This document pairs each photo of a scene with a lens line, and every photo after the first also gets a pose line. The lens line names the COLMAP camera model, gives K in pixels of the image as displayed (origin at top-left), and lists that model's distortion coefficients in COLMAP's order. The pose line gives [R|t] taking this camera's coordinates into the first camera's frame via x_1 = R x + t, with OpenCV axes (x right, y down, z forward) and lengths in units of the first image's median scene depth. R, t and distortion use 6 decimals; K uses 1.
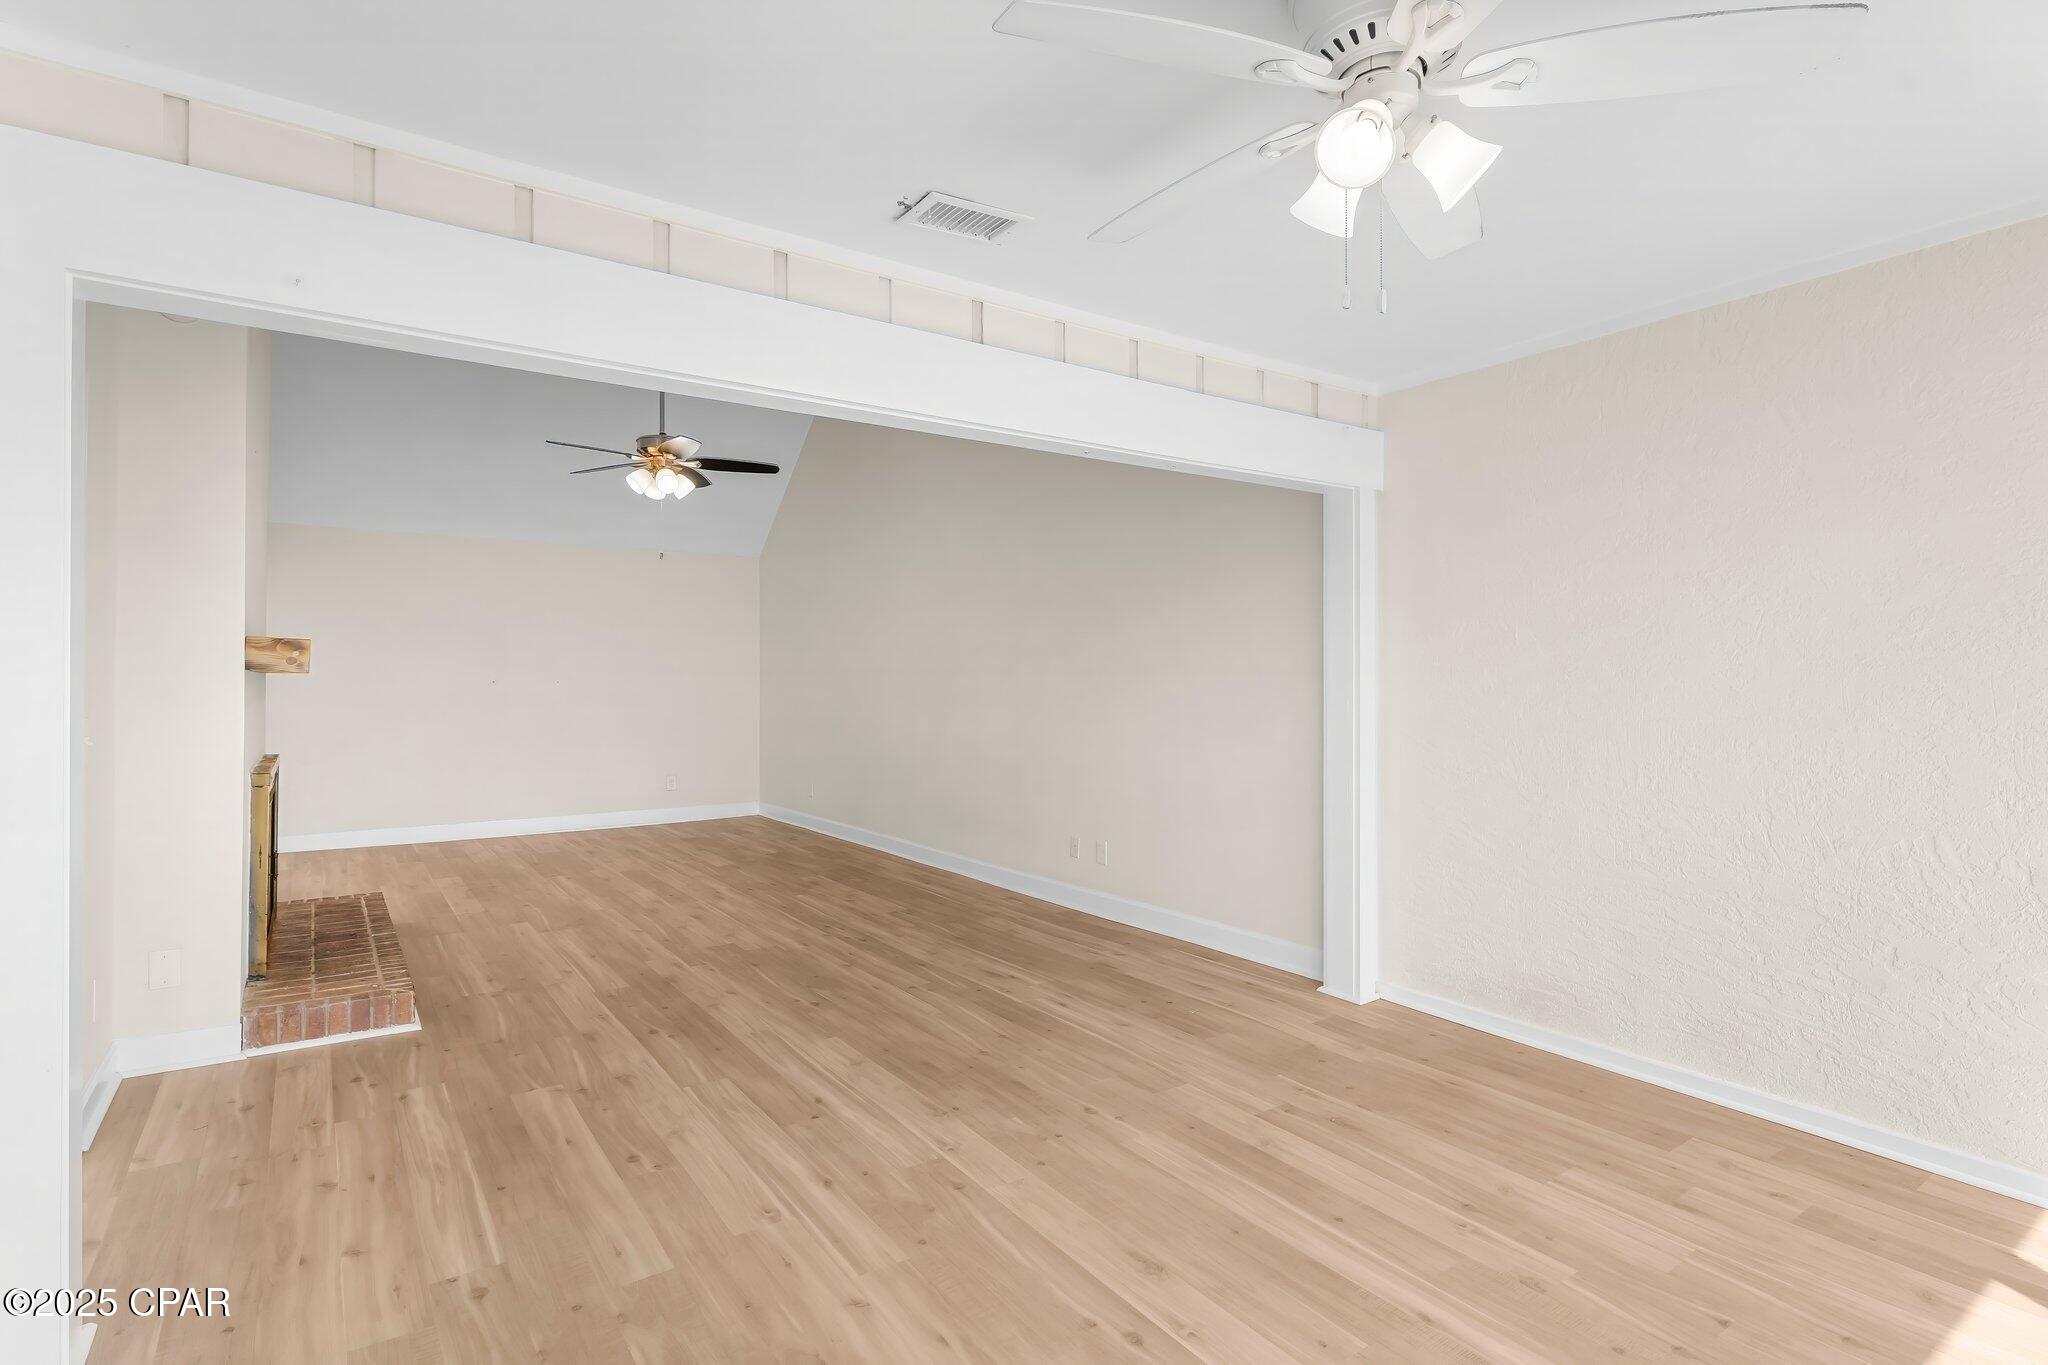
lens RADIAL K [[1021.6, 0, 1024.0], [0, 1021.6, 682.5], [0, 0, 1]] dist [-0.013603, -0.000359]
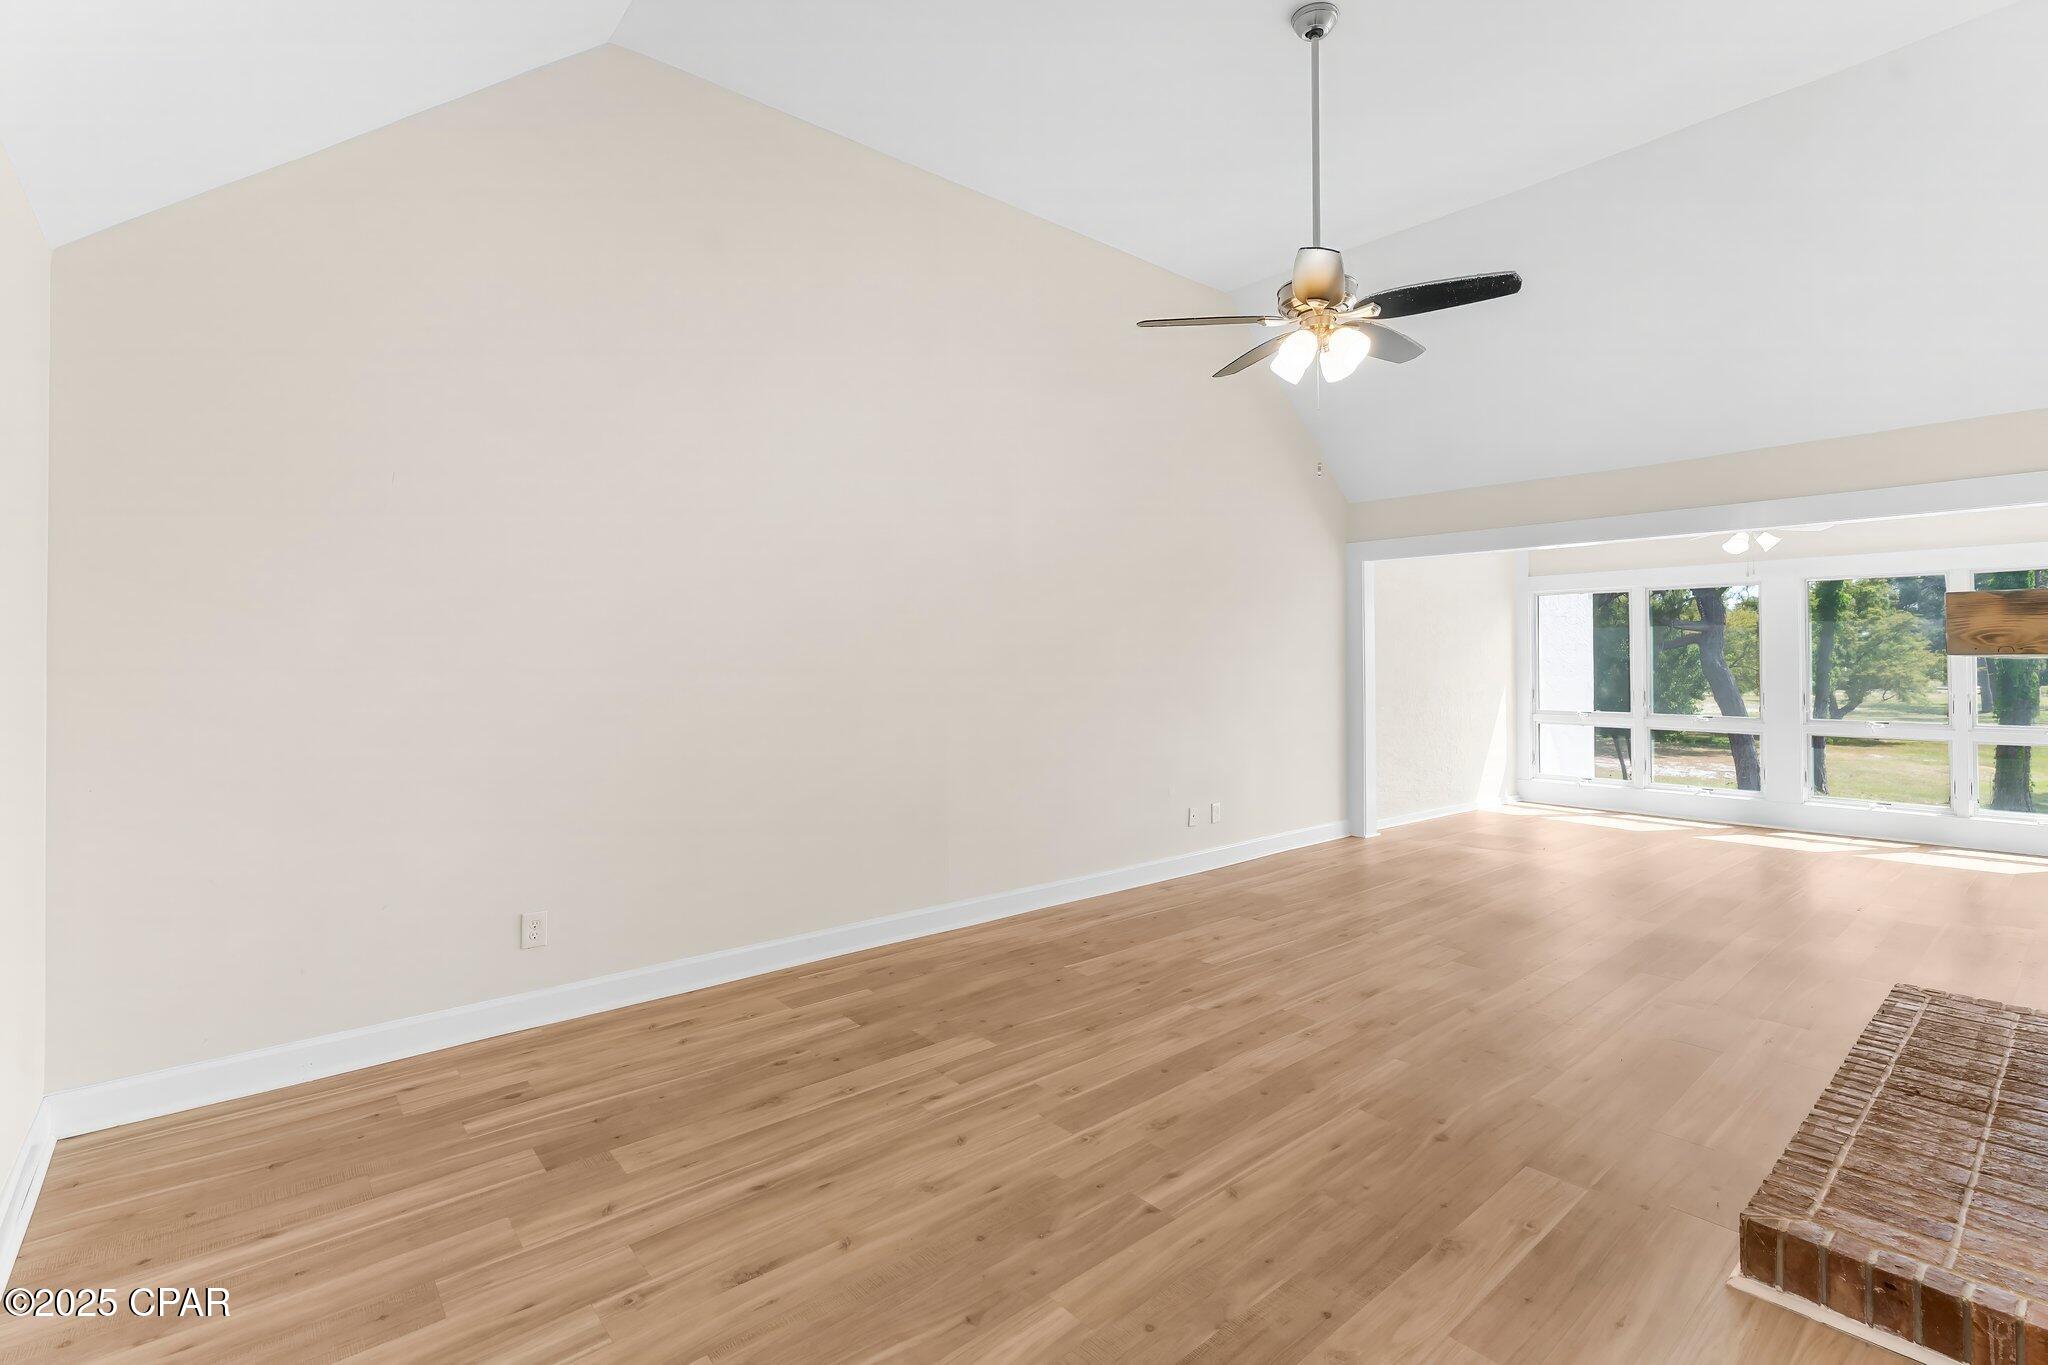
lens RADIAL K [[927.6, 0, 1034.0], [0, 927.6, 648.9], [0, 0, 1]] dist [-0.002959, -0.000084]
pose [[-0.098587, 0.014105, 0.995028, -1.432207], [0.003502, 0.999898, -0.013827, -0.011818], [-0.995122, 0.002121, -0.098626, 1.946931]]
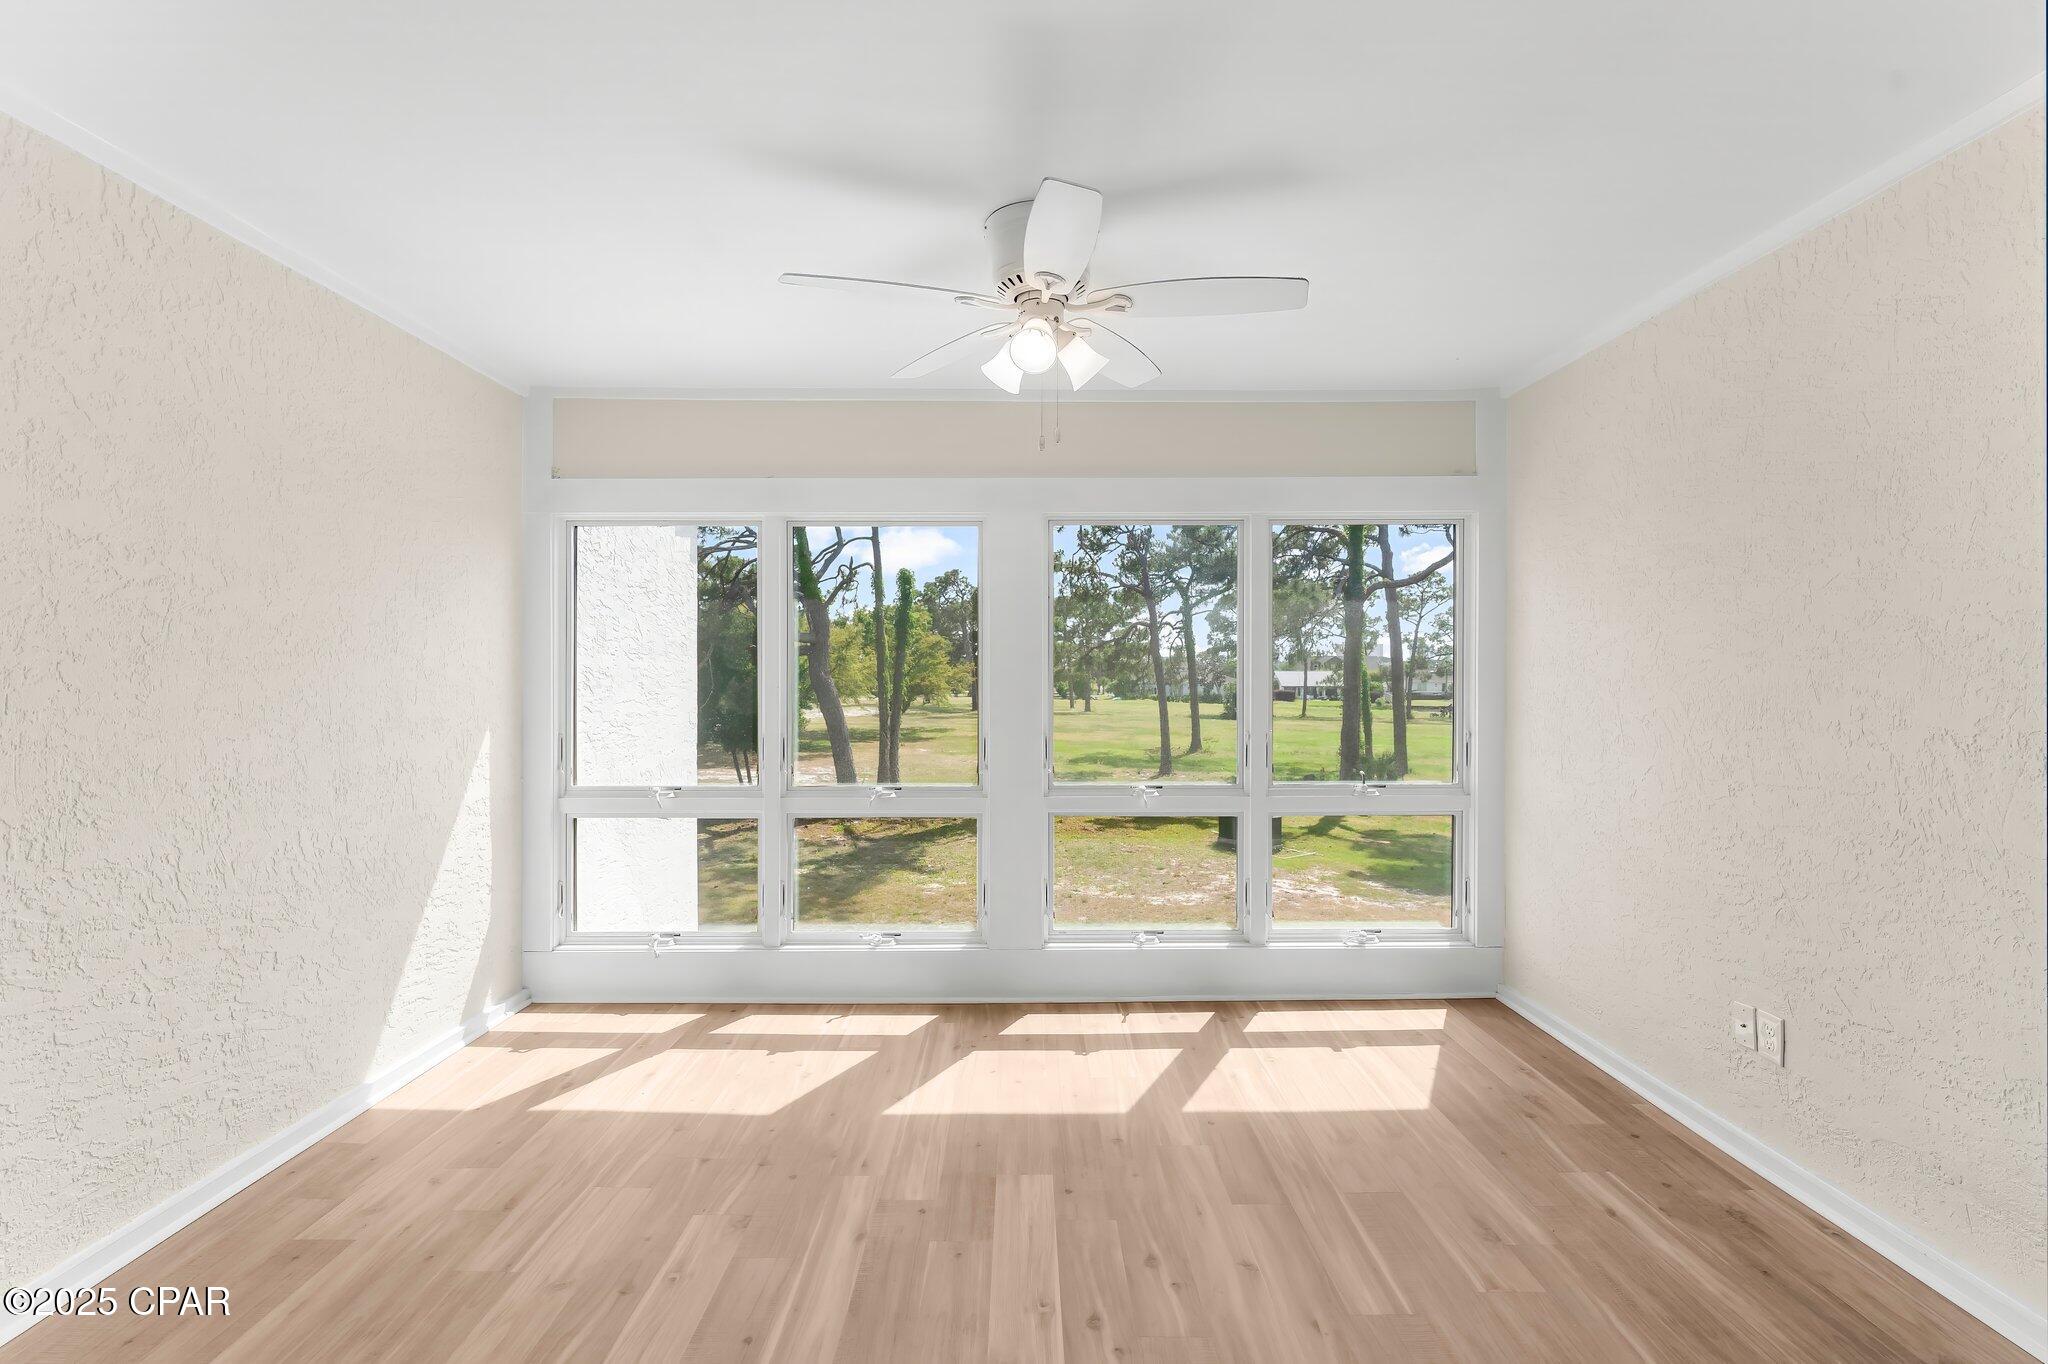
lens RADIAL K [[926.6, 0, 1028.6], [0, 926.6, 673.4], [0, 0, 1]] dist [0.001962, 0.000085]
pose [[-0.823211, 0.001038, 0.567735, -0.205231], [0.003551, 0.999988, 0.003321, -0.010304], [-0.567725, 0.004750, -0.823205, 0.994913]]
